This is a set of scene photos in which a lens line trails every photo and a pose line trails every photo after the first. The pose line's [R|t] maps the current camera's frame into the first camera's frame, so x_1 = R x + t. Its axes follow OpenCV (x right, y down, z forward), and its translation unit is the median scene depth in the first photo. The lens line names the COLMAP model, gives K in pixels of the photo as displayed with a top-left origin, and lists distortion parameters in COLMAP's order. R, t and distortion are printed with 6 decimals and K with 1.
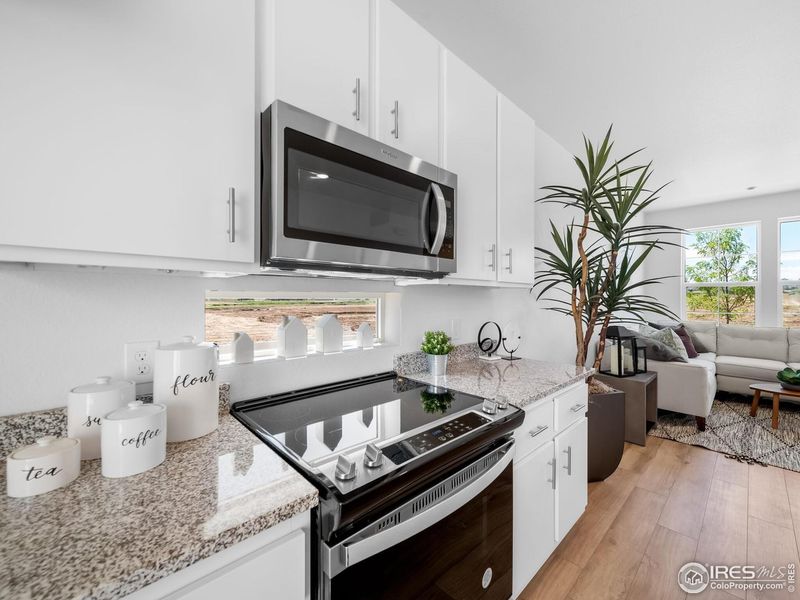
lens RADIAL K [[325.3, 0, 406.2], [0, 325.3, 298.9], [0, 0, 1]] dist [0.000258, -0.000310]
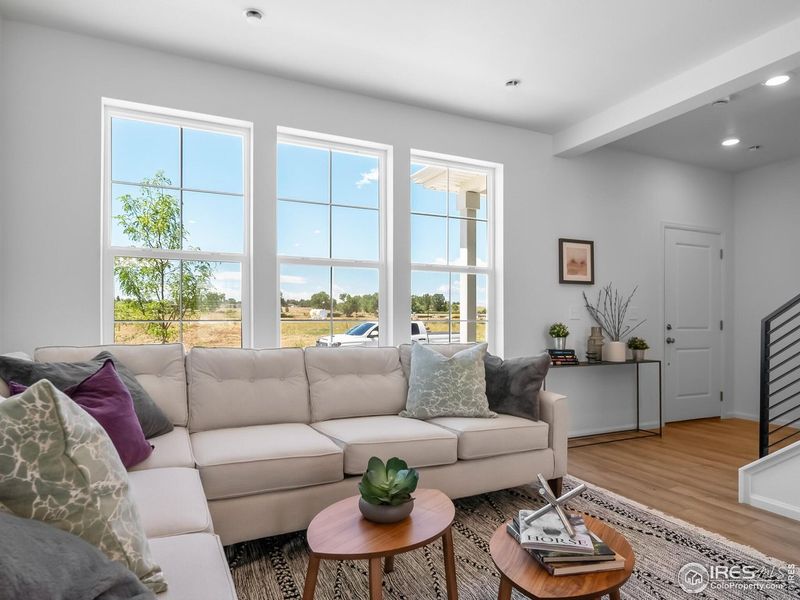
lens RADIAL K [[490.5, 0, 392.2], [0, 490.5, 320.3], [0, 0, 1]] dist [-0.000611, -0.000088]
pose [[0.323573, -0.003041, 0.946198, 0.620400], [0.000741, 0.999995, 0.002961, 0.055060], [-0.946203, -0.000257, 0.323574, 0.741619]]
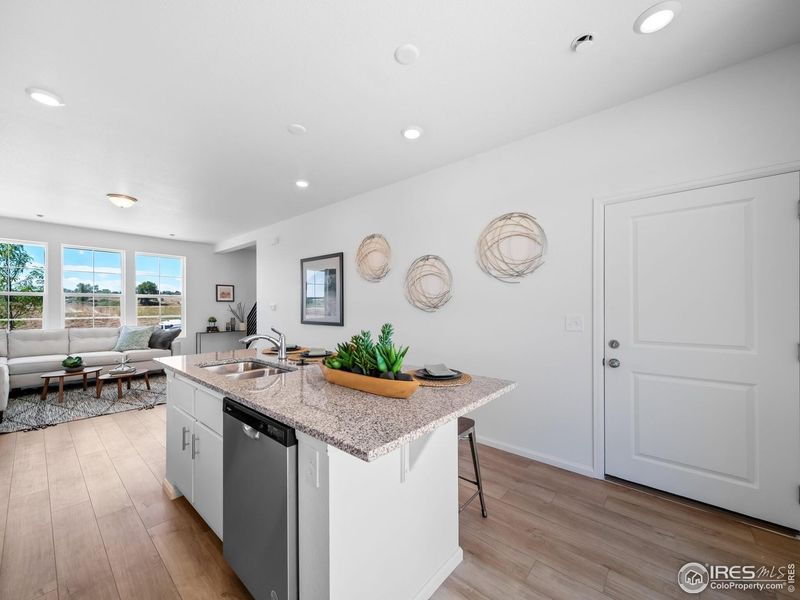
lens RADIAL K [[325.3, 0, 404.8], [0, 325.3, 304.6], [0, 0, 1]] dist [0.000258, -0.000310]
pose [[-0.099465, 0.004494, 0.995031, -0.315994], [0.005941, 0.999975, -0.003923, 0.004229], [-0.995023, 0.005522, -0.099489, -0.259113]]
